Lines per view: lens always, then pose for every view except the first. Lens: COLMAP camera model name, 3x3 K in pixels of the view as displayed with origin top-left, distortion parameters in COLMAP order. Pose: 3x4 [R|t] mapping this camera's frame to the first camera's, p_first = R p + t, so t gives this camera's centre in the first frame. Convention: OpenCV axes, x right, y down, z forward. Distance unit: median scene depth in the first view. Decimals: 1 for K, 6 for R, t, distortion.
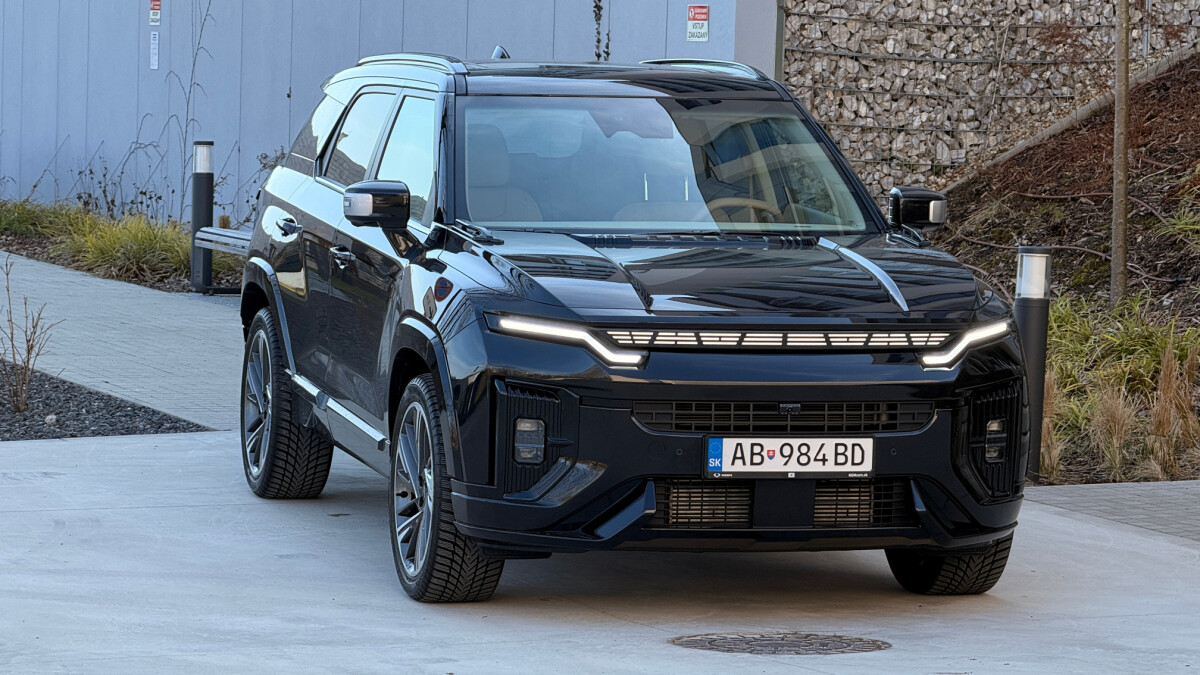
lens RADIAL K [[4217.0, 0, 600.0], [0, 4217.0, 337.5], [0, 0, 1]] dist [0.266911, 2.460576]
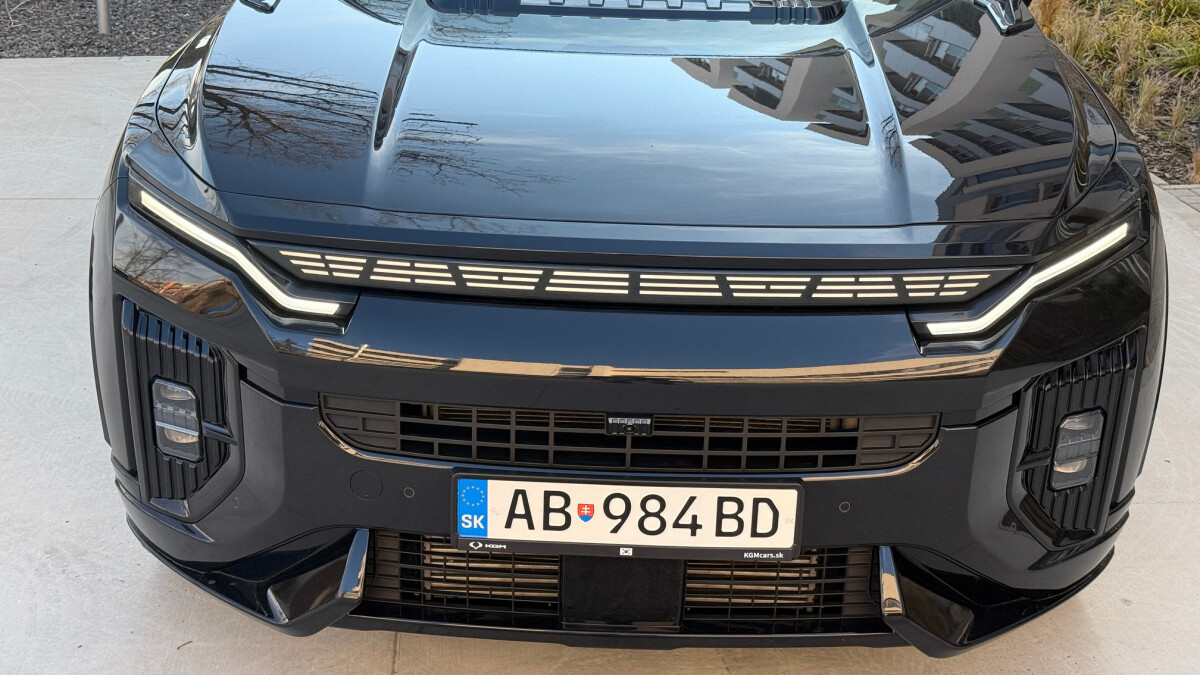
lens RADIAL K [[1669.0, 0, 600.0], [0, 1669.0, 337.5], [0, 0, 1]] dist [0.120084, 0.012894]
pose [[0.964350, 0.099825, -0.245081, 0.089115], [-0.026299, 0.957690, 0.286597, -0.050043], [0.263321, -0.269934, 0.926174, 0.816079]]
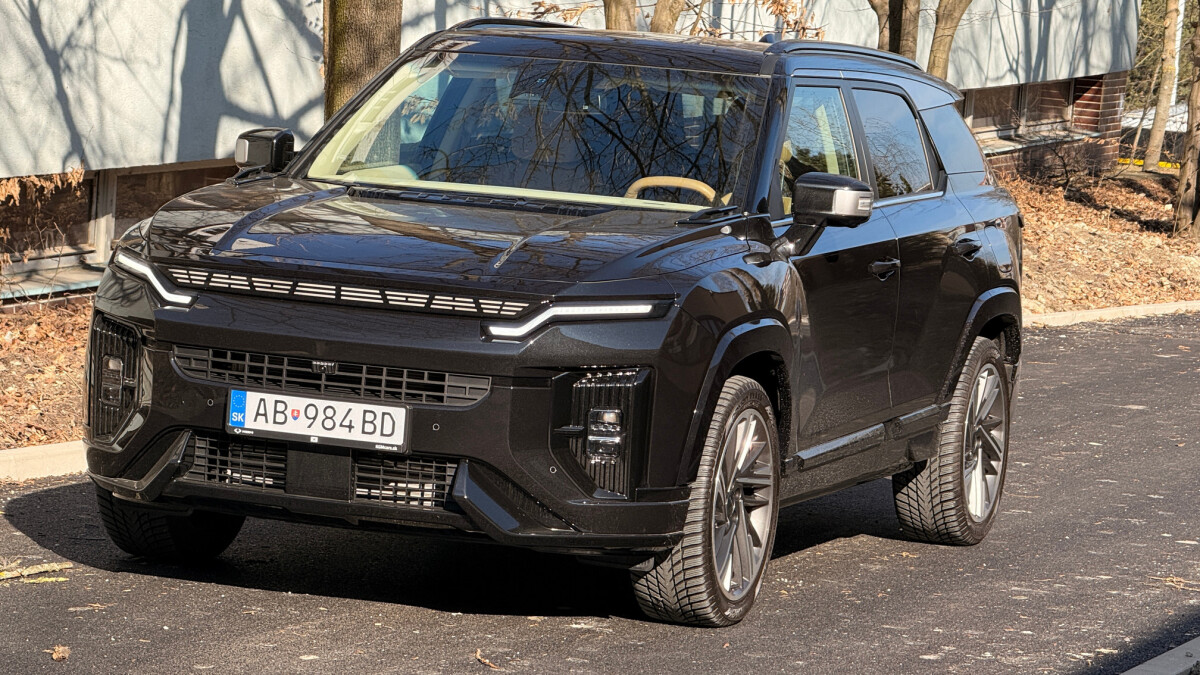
lens RADIAL K [[4217.0, 0, 600.0], [0, 4217.0, 337.5], [0, 0, 1]] dist [0.266911, 2.460576]
pose [[0.825125, 0.075517, -0.559881, 0.603309], [-0.098817, 0.995040, -0.011420, 0.014994], [0.556241, 0.064748, 0.828495, 0.276707]]
